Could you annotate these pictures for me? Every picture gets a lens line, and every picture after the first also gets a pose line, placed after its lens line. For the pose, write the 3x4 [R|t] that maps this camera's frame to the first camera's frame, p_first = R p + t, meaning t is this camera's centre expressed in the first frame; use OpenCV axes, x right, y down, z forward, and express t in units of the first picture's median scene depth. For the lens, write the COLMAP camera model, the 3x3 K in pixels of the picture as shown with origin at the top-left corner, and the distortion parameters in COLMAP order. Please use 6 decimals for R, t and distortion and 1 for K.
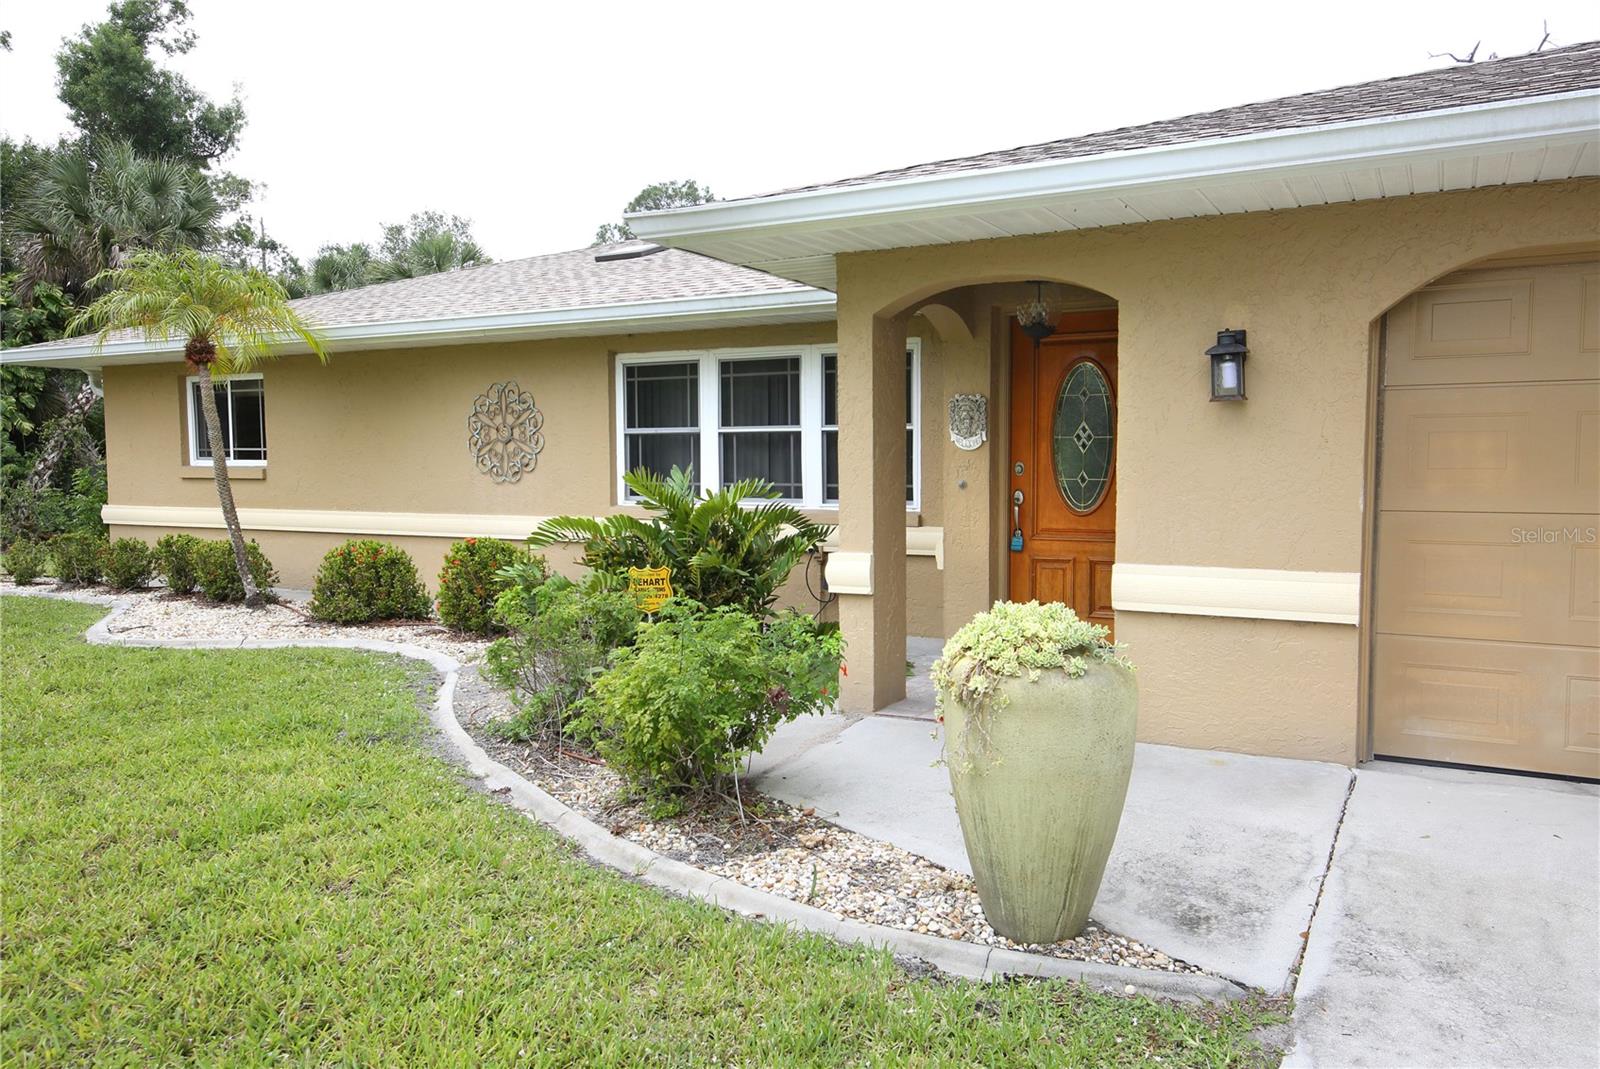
lens RADIAL K [[1174.9, 0, 805.5], [0, 1174.9, 536.9], [0, 0, 1]] dist [0.044768, -0.000038]
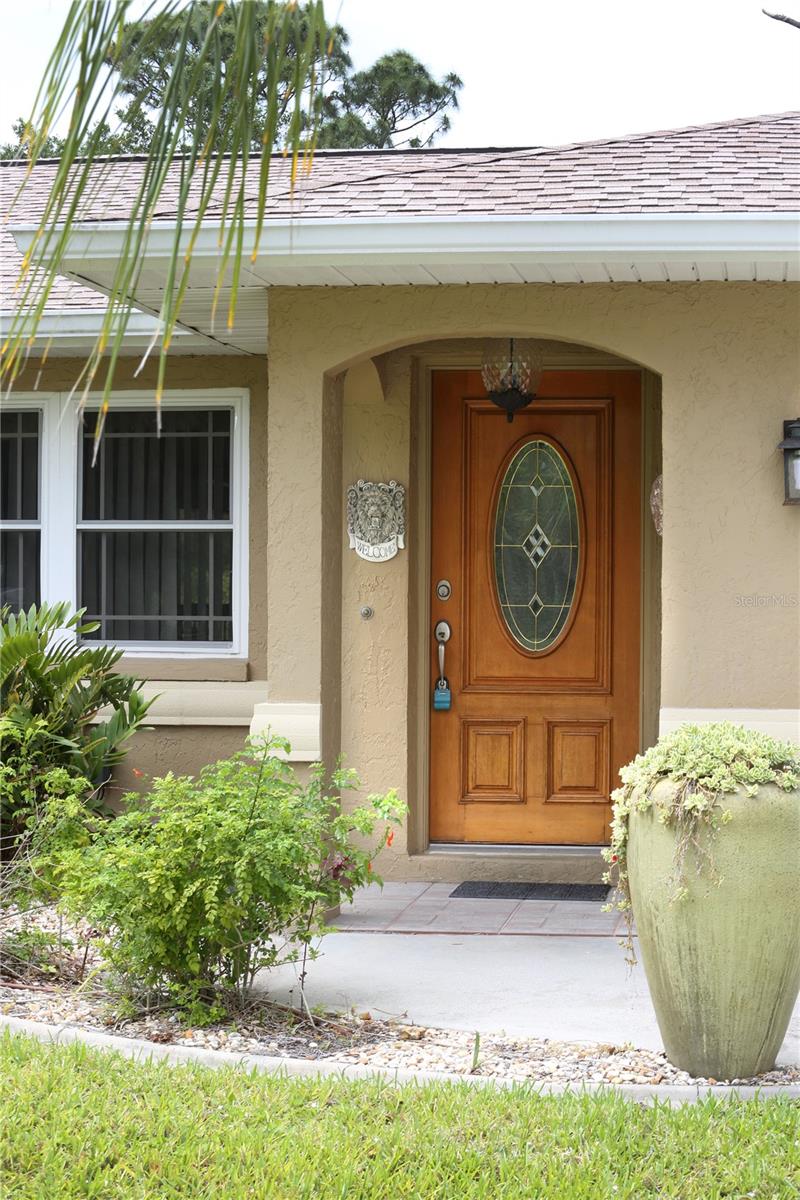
lens RADIAL K [[2485.2, 0, 399.2], [0, 2485.2, 598.6], [0, 0, 1]] dist [-0.269684, 0.000000]
pose [[0.941603, 0.009198, 0.336599, -0.336585], [0.011999, 0.998075, -0.060842, 0.035650], [-0.336511, 0.061328, 0.939681, -0.359442]]
